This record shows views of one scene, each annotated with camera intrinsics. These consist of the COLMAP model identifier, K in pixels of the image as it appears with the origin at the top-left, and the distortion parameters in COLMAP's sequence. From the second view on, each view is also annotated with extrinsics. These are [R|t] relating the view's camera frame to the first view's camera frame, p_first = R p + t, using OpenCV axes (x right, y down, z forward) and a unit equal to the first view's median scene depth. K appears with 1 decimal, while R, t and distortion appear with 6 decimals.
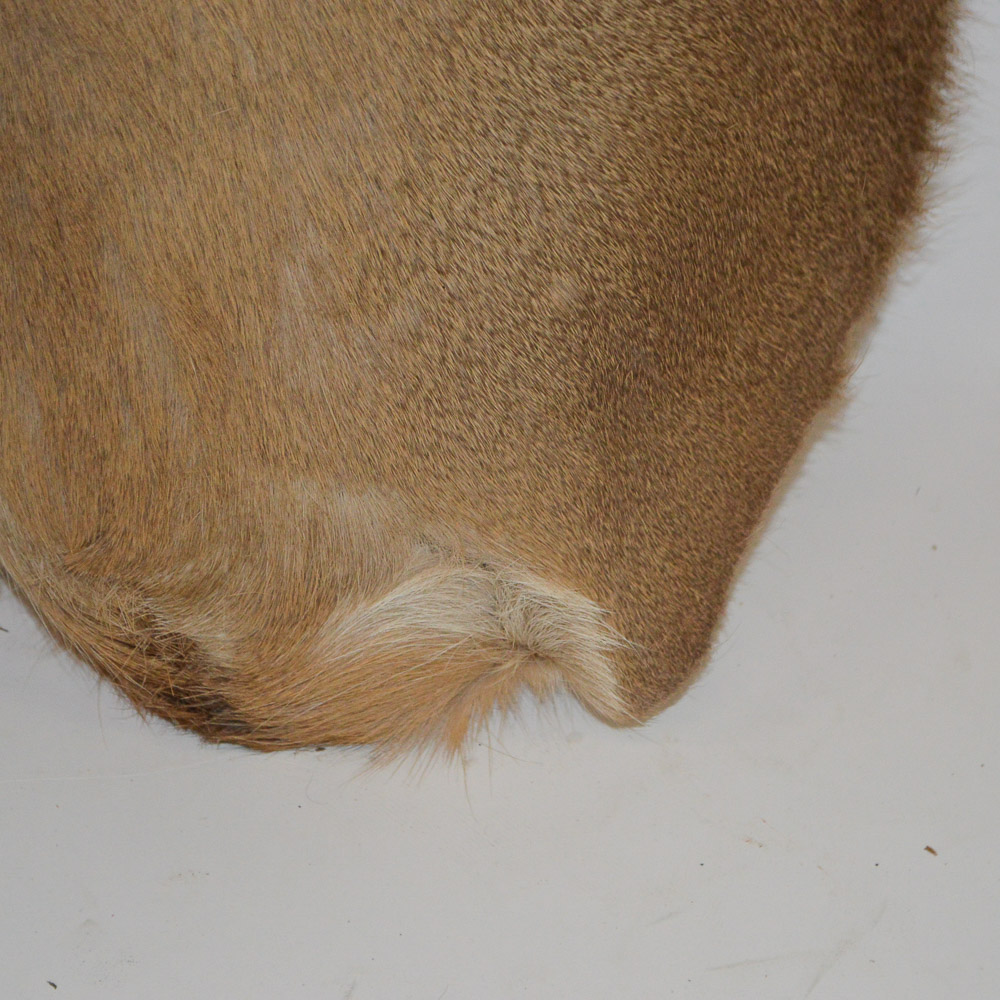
lens RADIAL K [[3318.6, 0, 494.4], [0, 3318.6, 502.7], [0, 0, 1]] dist [0.057168, 0.000000]
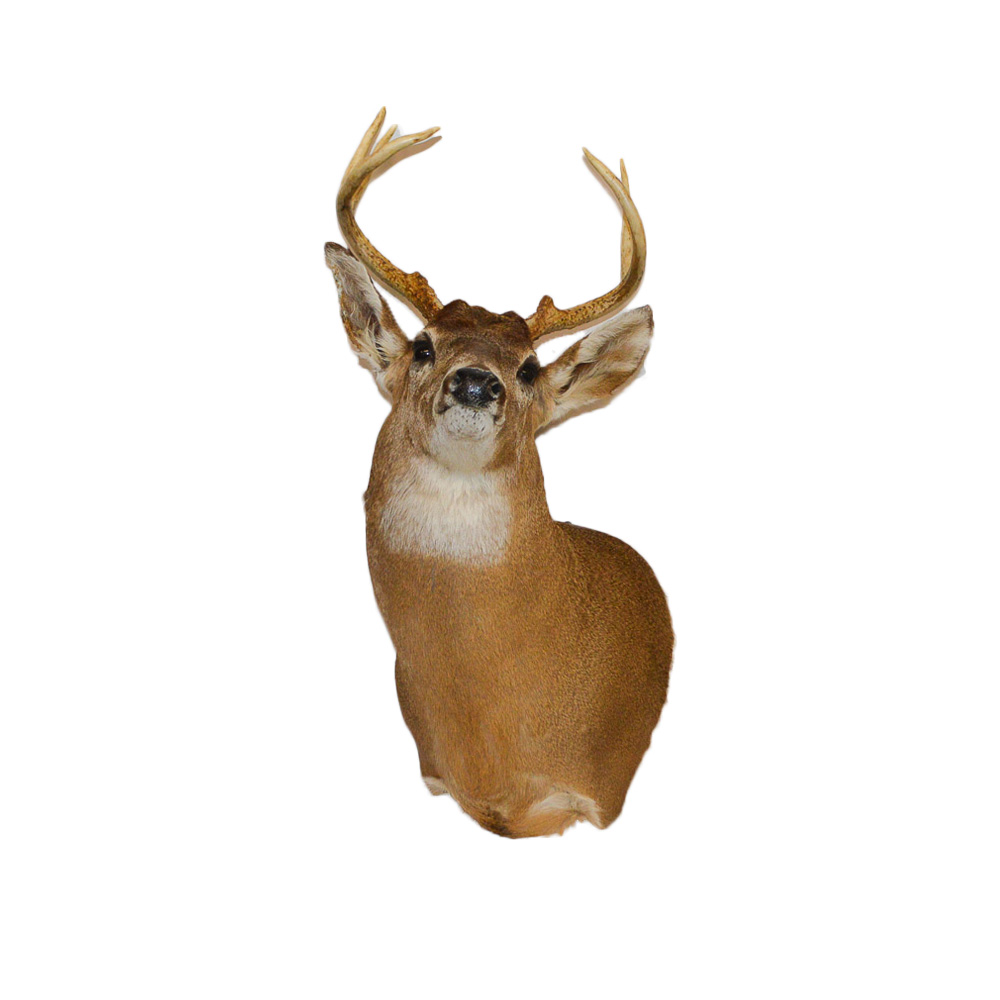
lens RADIAL K [[1267.2, 0, 522.3], [0, 1267.2, 431.7], [0, 0, 1]] dist [-0.103170, 0.000000]
pose [[0.999423, -0.029893, -0.016136, -0.021683], [0.025078, 0.969675, -0.243107, -0.040226], [0.022914, 0.242562, 0.969865, -0.685704]]
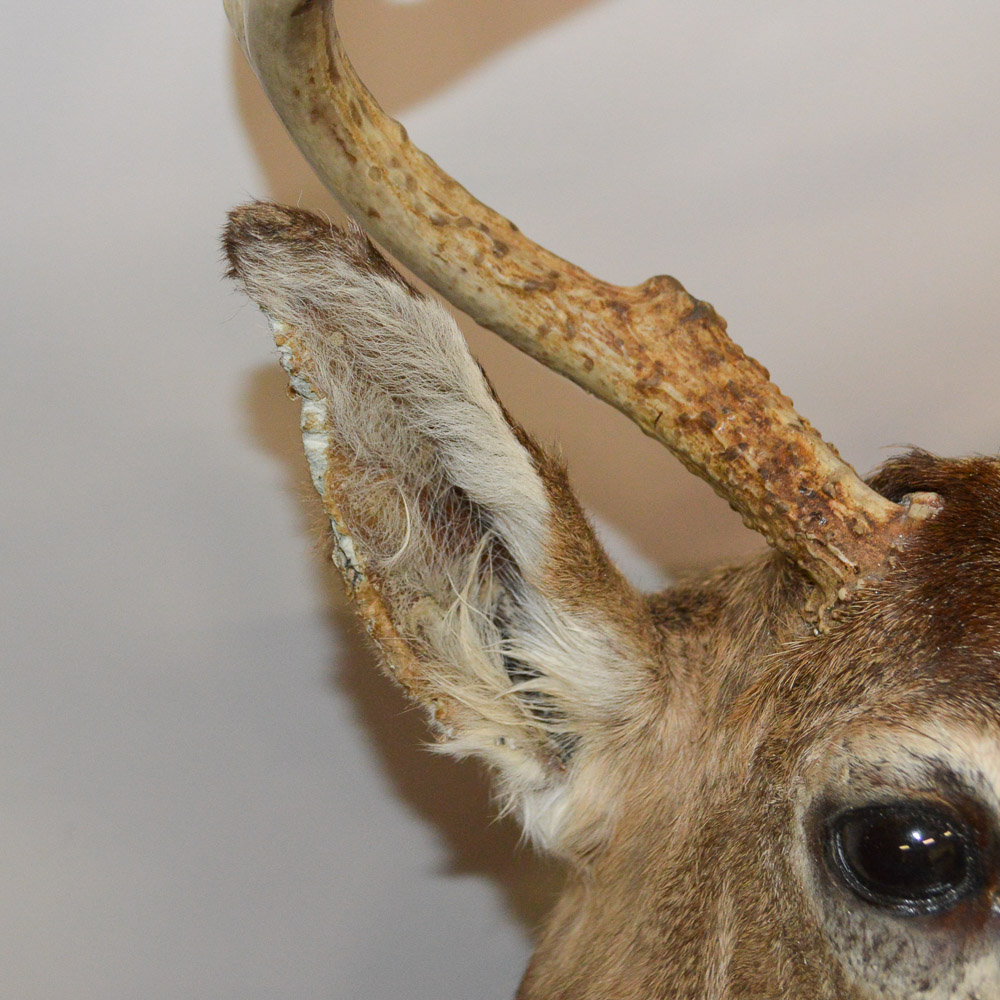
lens RADIAL K [[1840.3, 0, 507.3], [0, 1840.3, 507.6], [0, 0, 1]] dist [-0.052065, 0.000000]
pose [[0.977448, -0.142971, 0.155417, -0.291068], [0.138996, 0.989631, 0.036202, -0.585409], [-0.158981, -0.013783, 0.987185, 0.341356]]
